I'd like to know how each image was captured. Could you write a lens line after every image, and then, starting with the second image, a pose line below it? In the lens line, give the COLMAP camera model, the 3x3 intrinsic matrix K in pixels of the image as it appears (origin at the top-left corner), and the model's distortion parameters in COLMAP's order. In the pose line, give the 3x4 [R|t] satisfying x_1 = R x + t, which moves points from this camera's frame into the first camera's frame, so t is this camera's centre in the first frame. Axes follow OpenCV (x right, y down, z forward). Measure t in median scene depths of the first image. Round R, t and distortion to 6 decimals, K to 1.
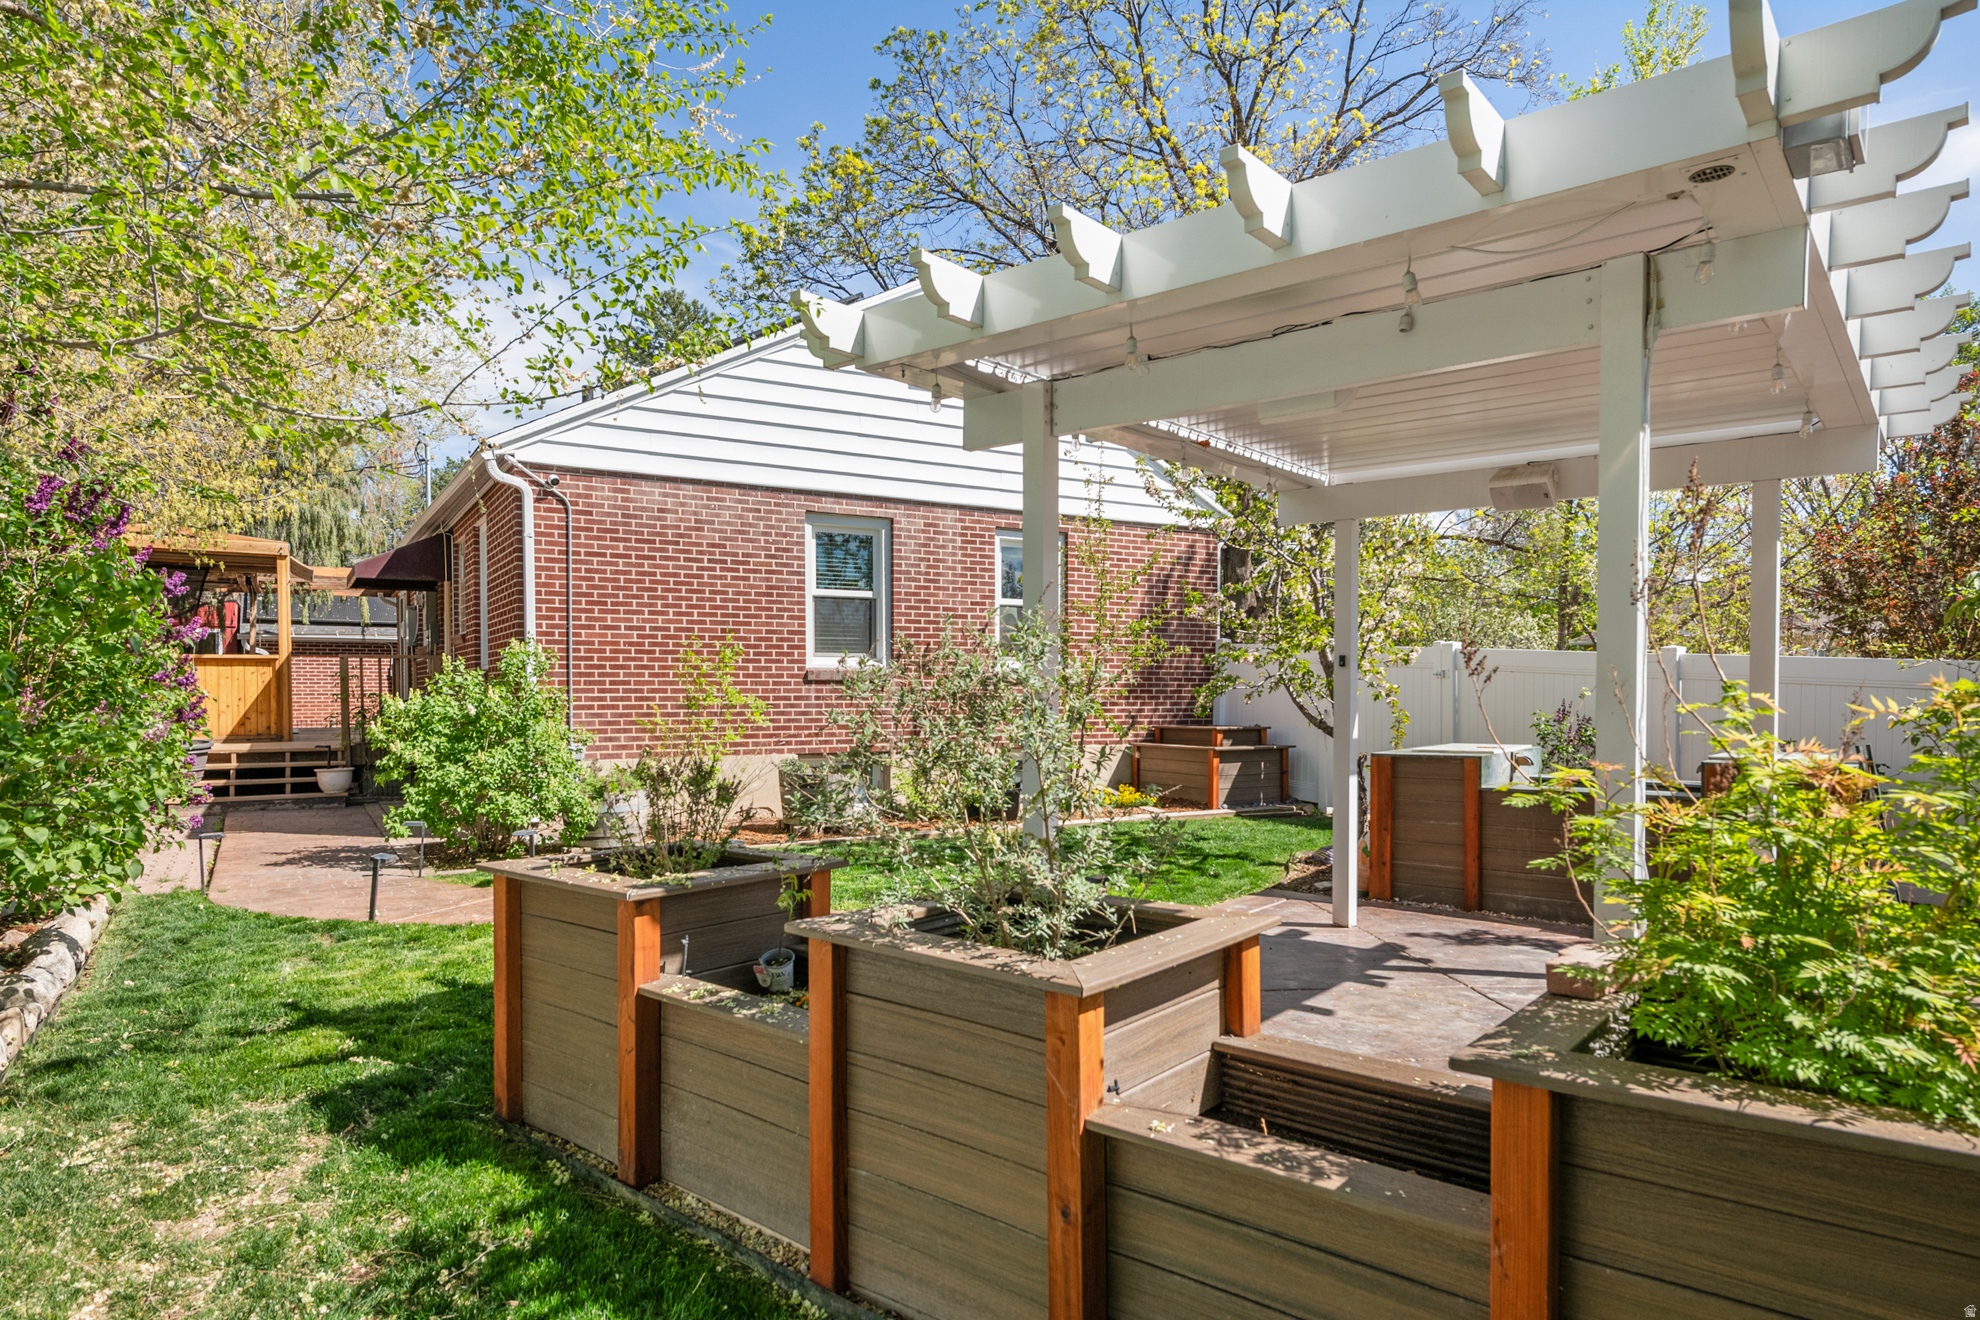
lens RADIAL K [[1163.2, 0, 987.5], [0, 1163.2, 673.6], [0, 0, 1]] dist [0.000600, 0.000009]
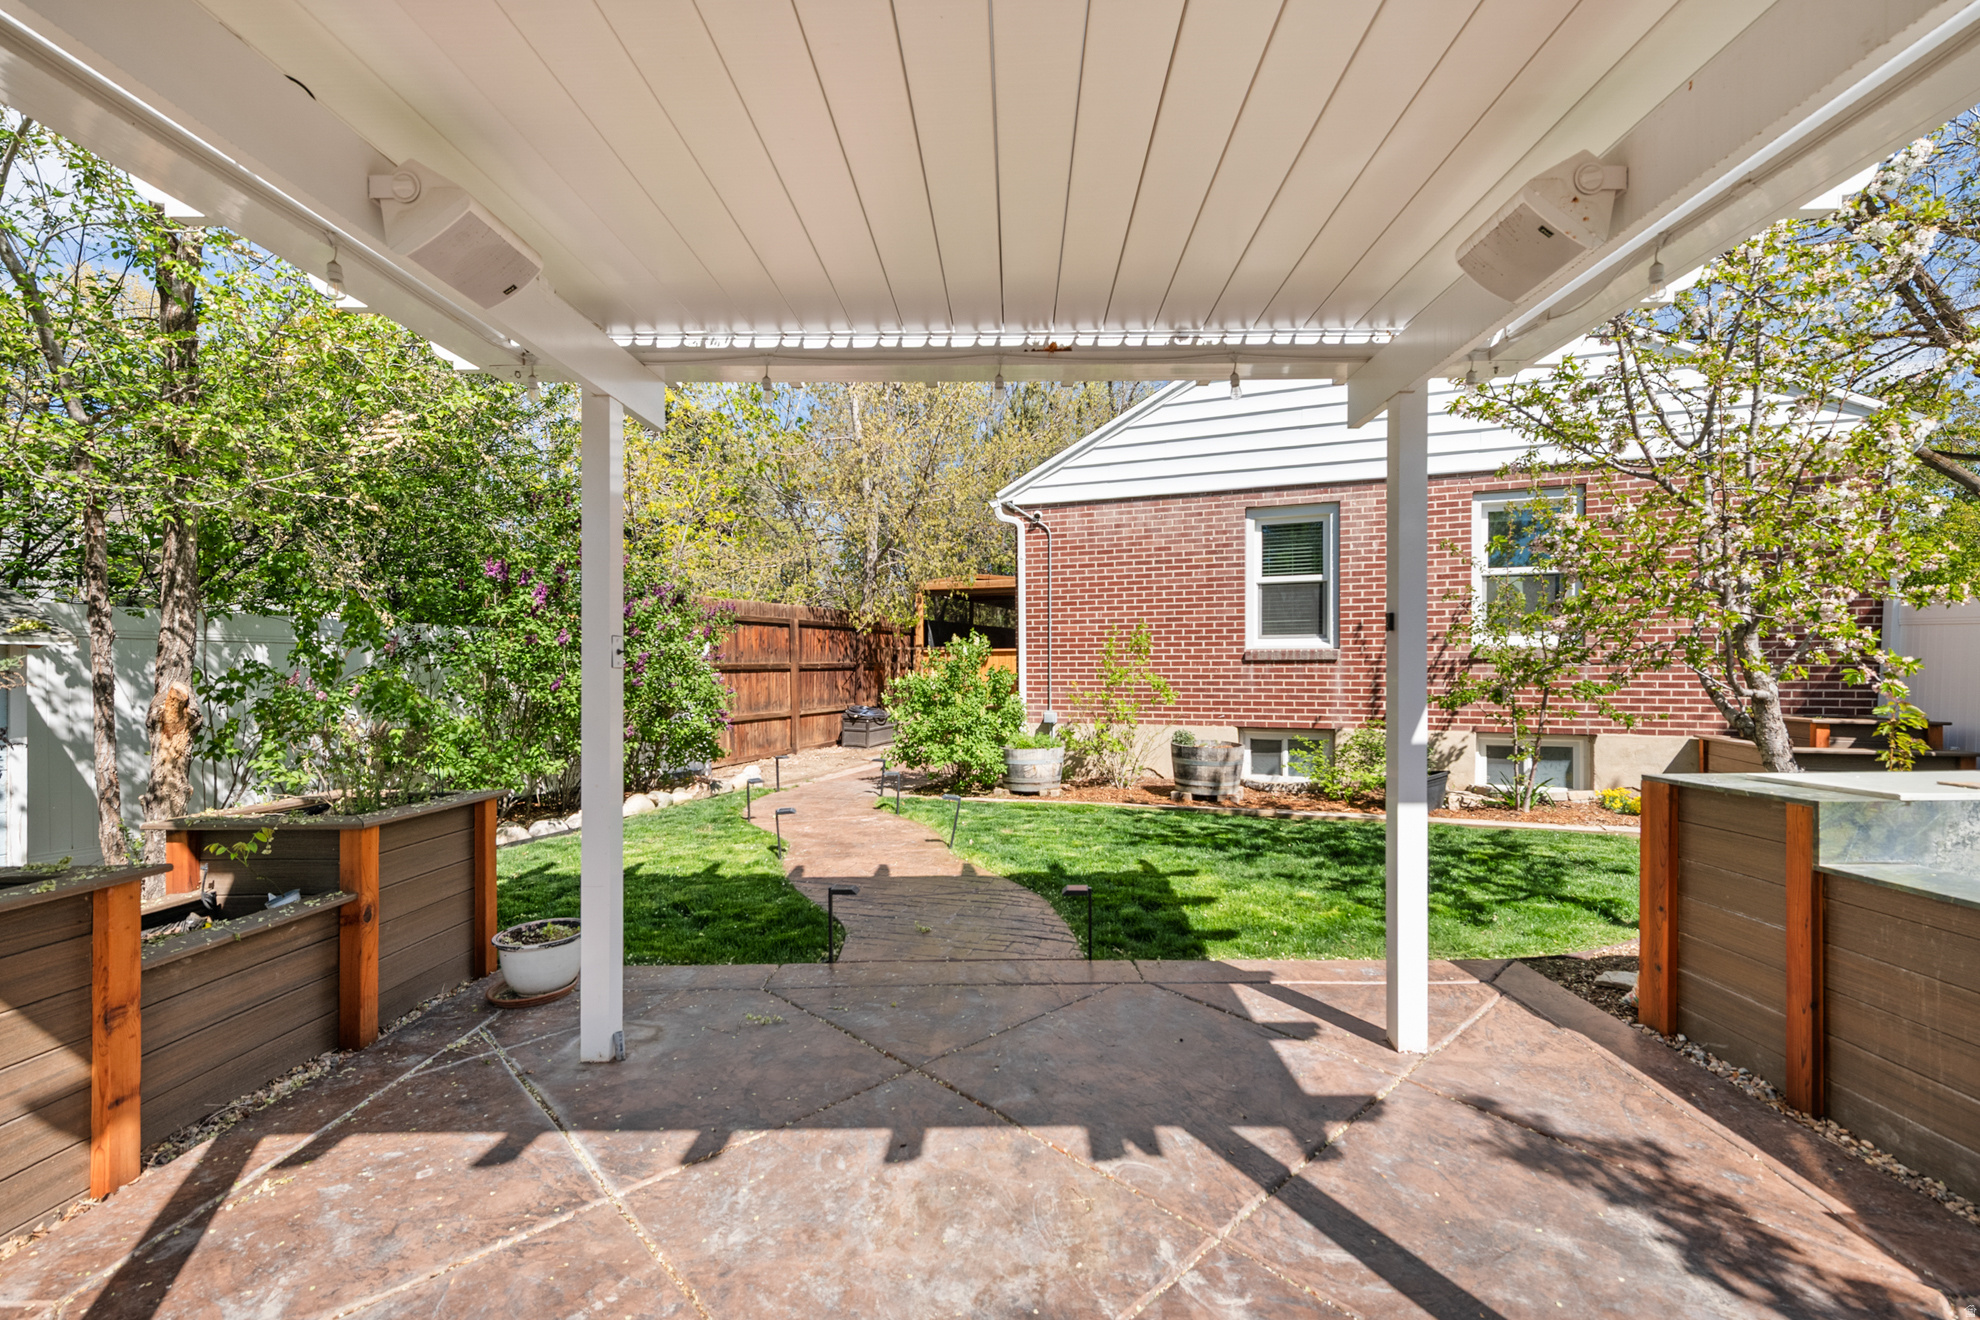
lens RADIAL K [[826.4, 0, 994.6], [0, 826.4, 661.7], [0, 0, 1]] dist [0.000293, 0.000019]
pose [[0.636147, -0.008971, -0.771516, 0.304067], [0.017940, 0.999834, 0.003166, 0.000033], [0.771360, -0.015855, 0.636202, 0.319349]]
